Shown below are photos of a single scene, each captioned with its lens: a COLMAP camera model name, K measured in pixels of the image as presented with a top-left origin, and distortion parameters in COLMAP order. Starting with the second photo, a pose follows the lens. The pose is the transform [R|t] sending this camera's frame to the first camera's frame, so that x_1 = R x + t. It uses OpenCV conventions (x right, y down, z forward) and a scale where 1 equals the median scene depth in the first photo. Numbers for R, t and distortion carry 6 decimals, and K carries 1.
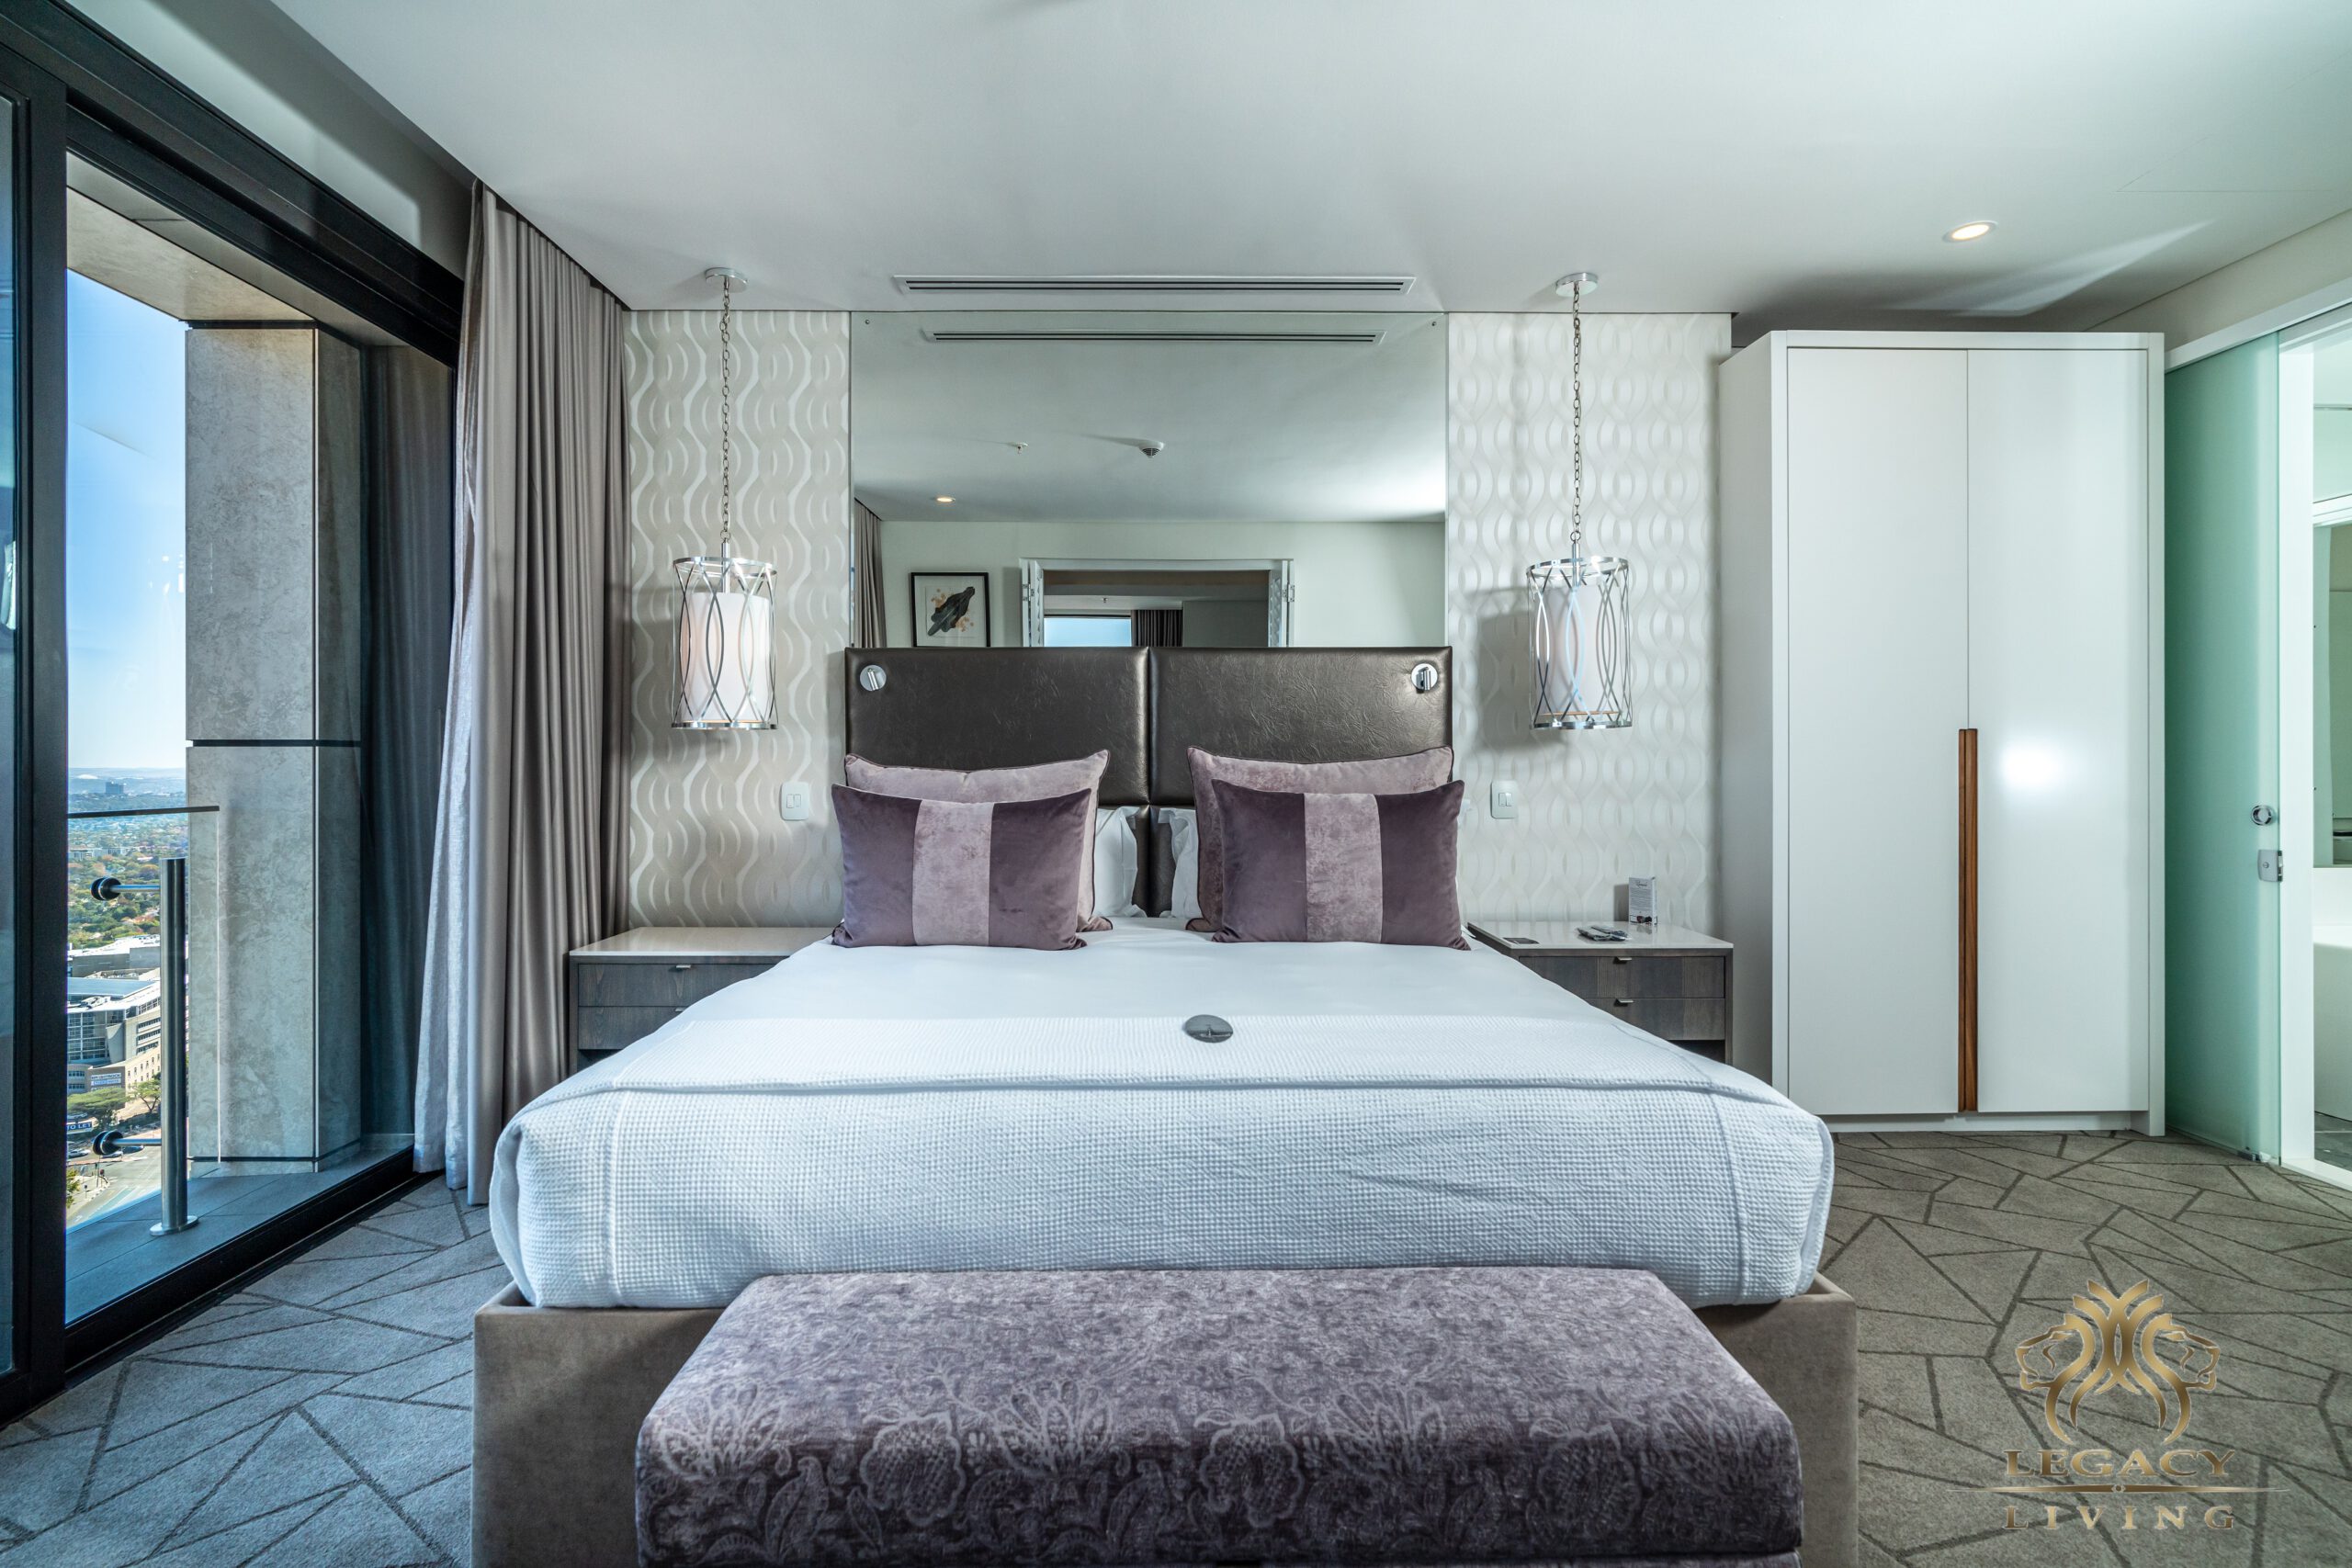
lens RADIAL K [[1068.3, 0, 1175.1], [0, 1068.3, 761.3], [0, 0, 1]] dist [0.000372, 0.000359]
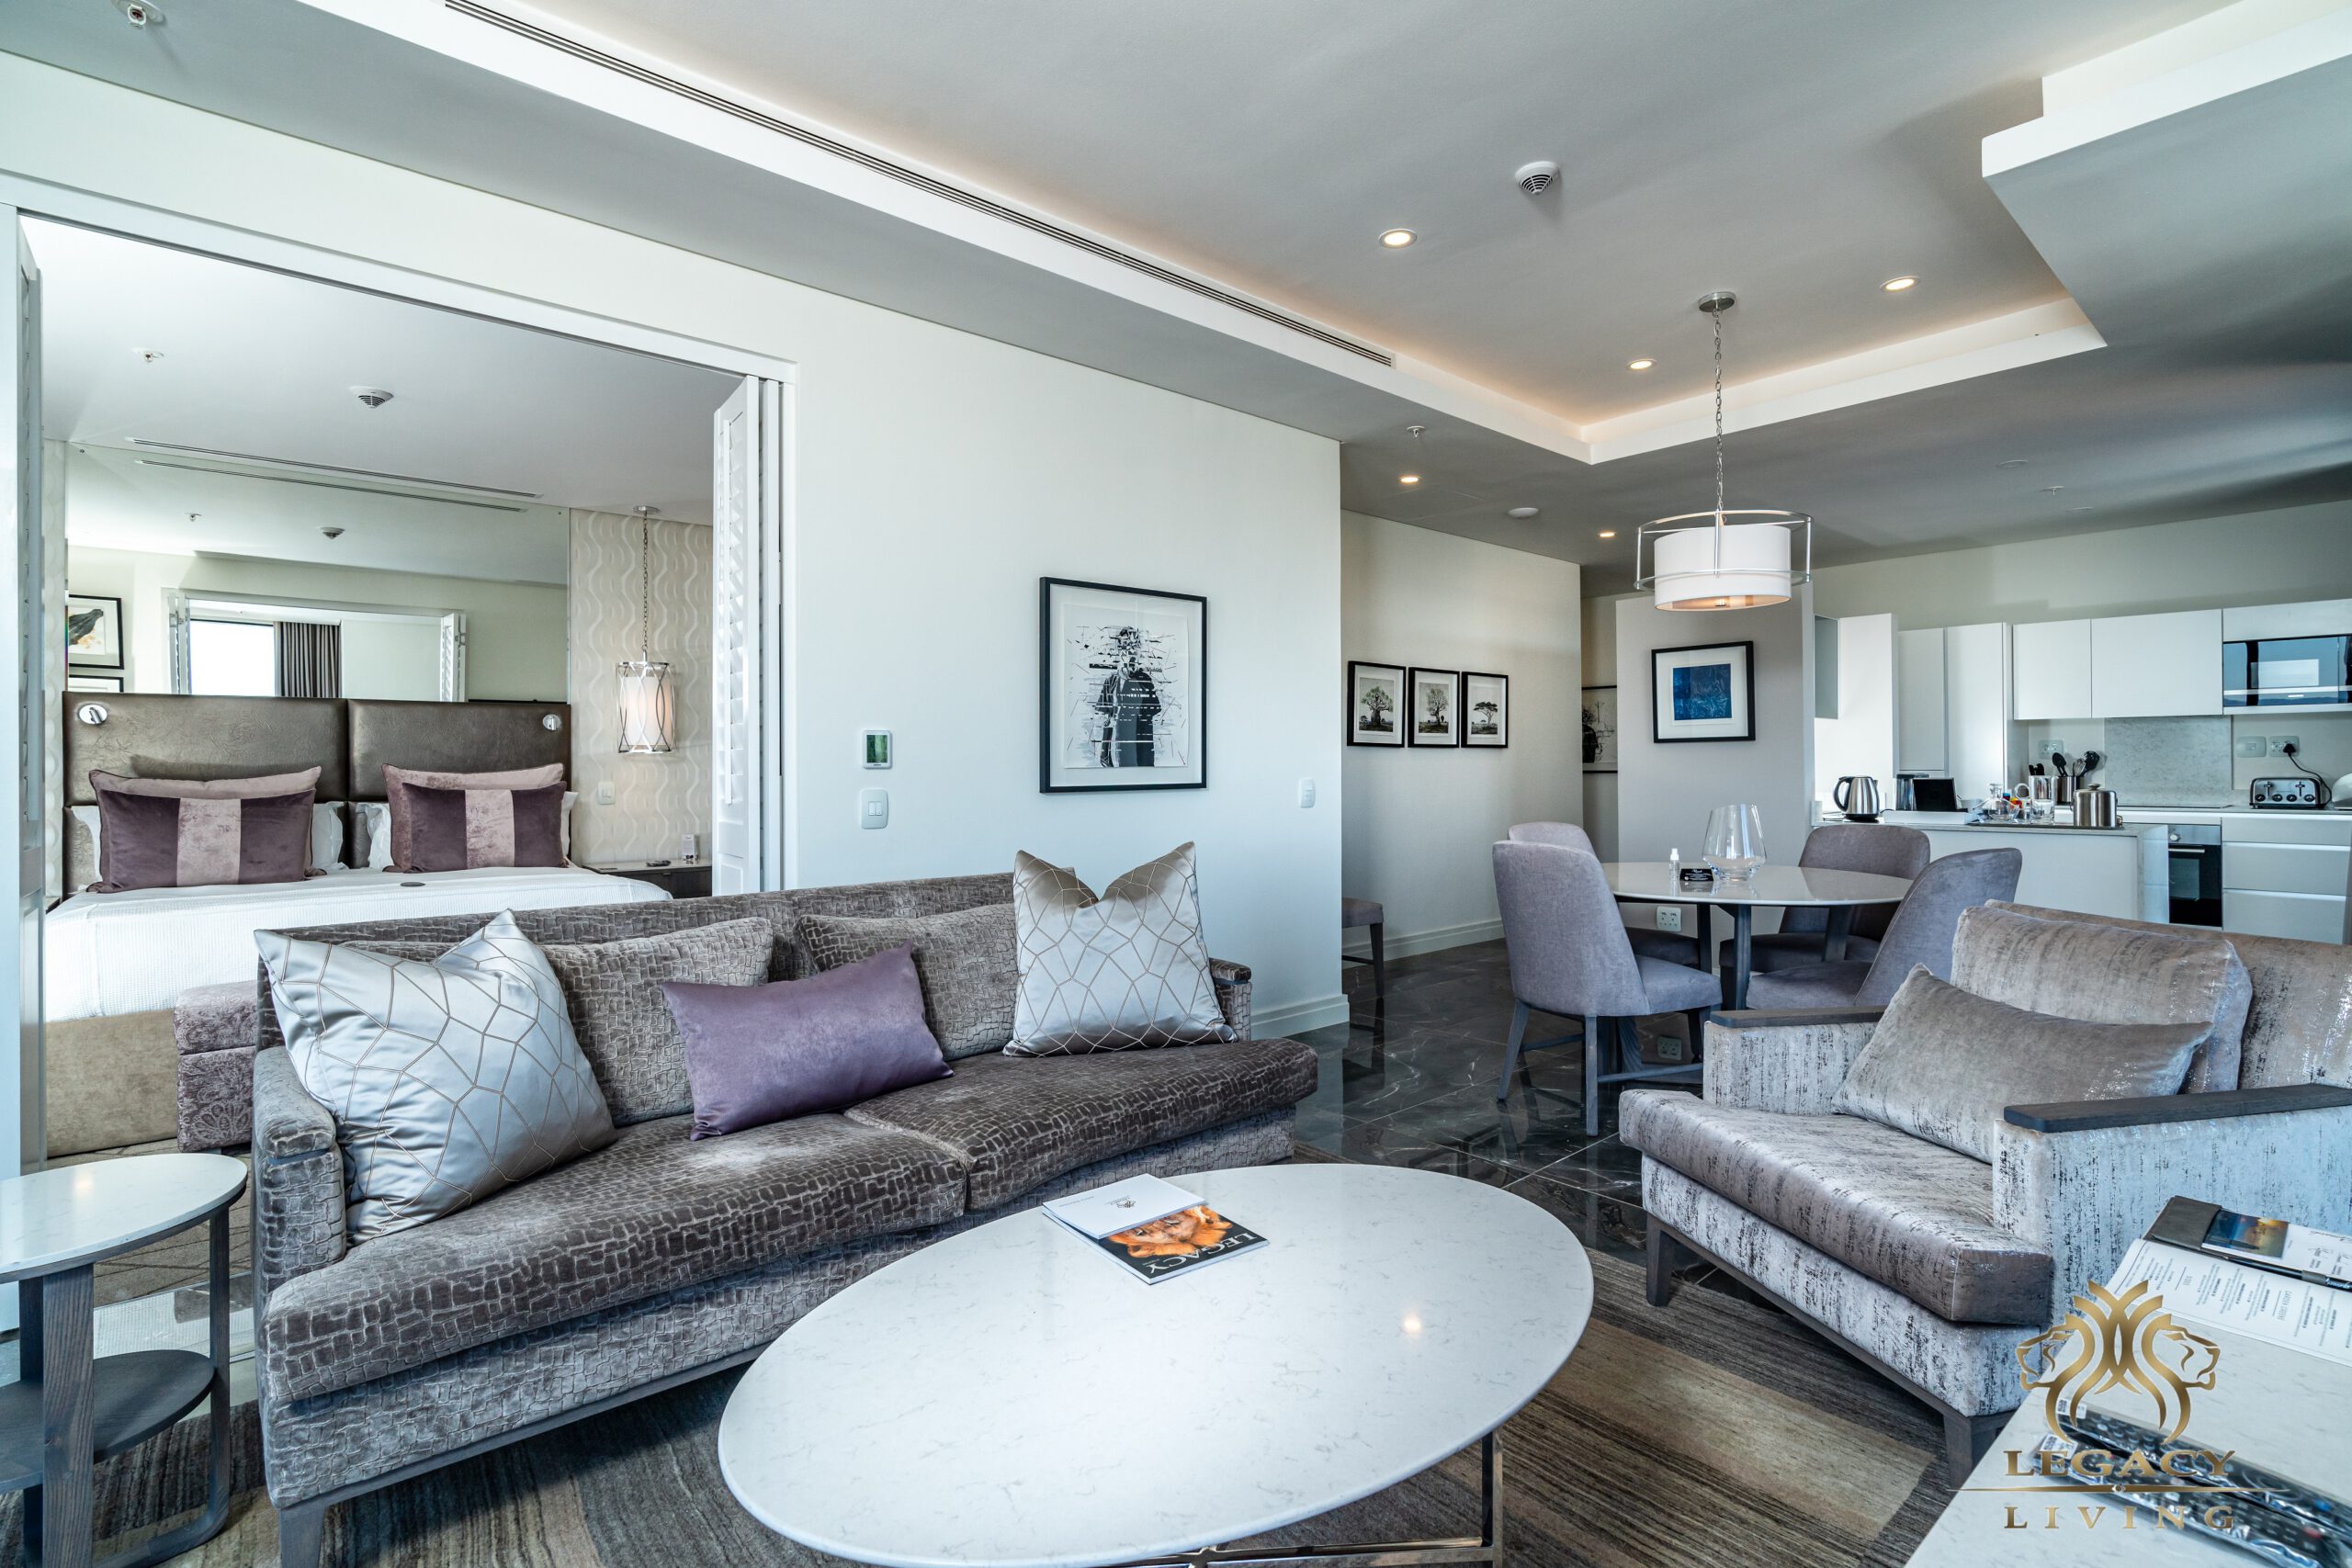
lens RADIAL K [[1068.3, 0, 1175.1], [0, 1068.3, 761.3], [0, 0, 1]] dist [0.000372, 0.000359]
pose [[0.770717, -0.000563, 0.637177, -0.107139], [0.005545, 0.999968, -0.005824, -0.001462], [-0.637153, 0.008022, 0.770695, -1.173338]]
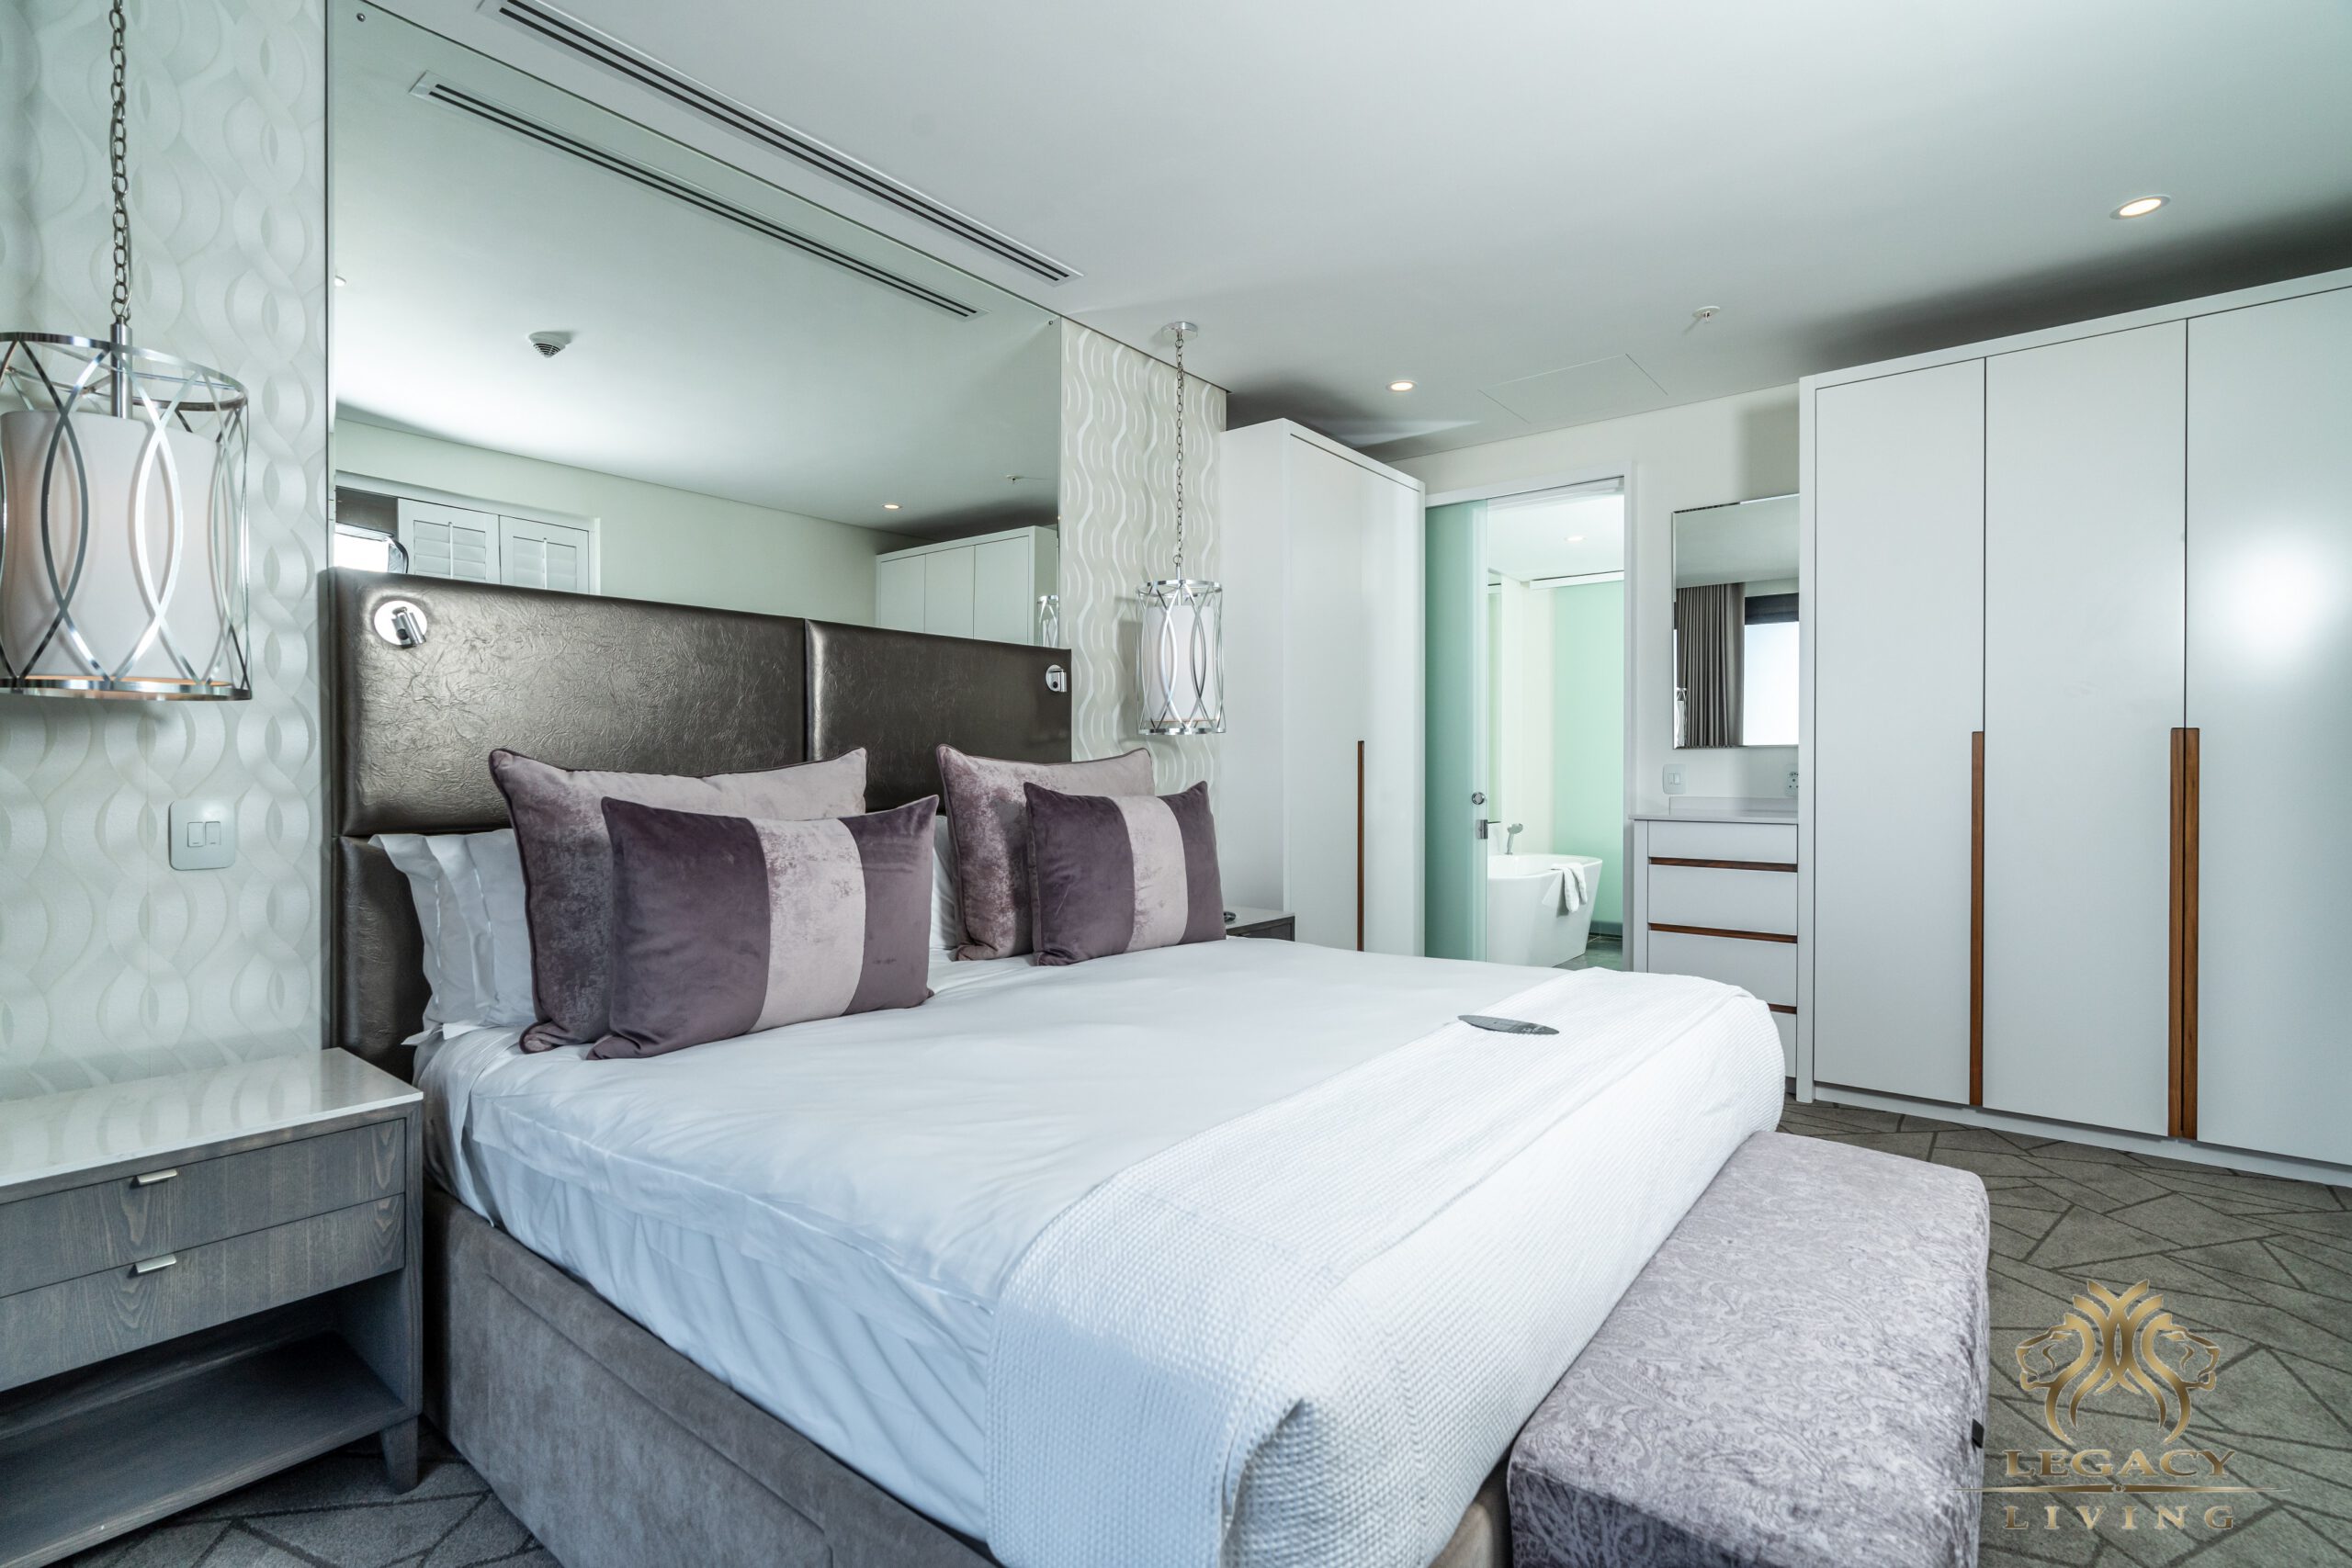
lens RADIAL K [[1073.2, 0, 1146.3], [0, 1073.2, 772.3], [0, 0, 1]] dist [-0.000801, -0.000055]
pose [[0.646880, -0.003557, 0.762583, -0.579739], [0.001833, 0.999993, 0.003110, 0.006147], [-0.762589, -0.000614, 0.646883, 0.365571]]
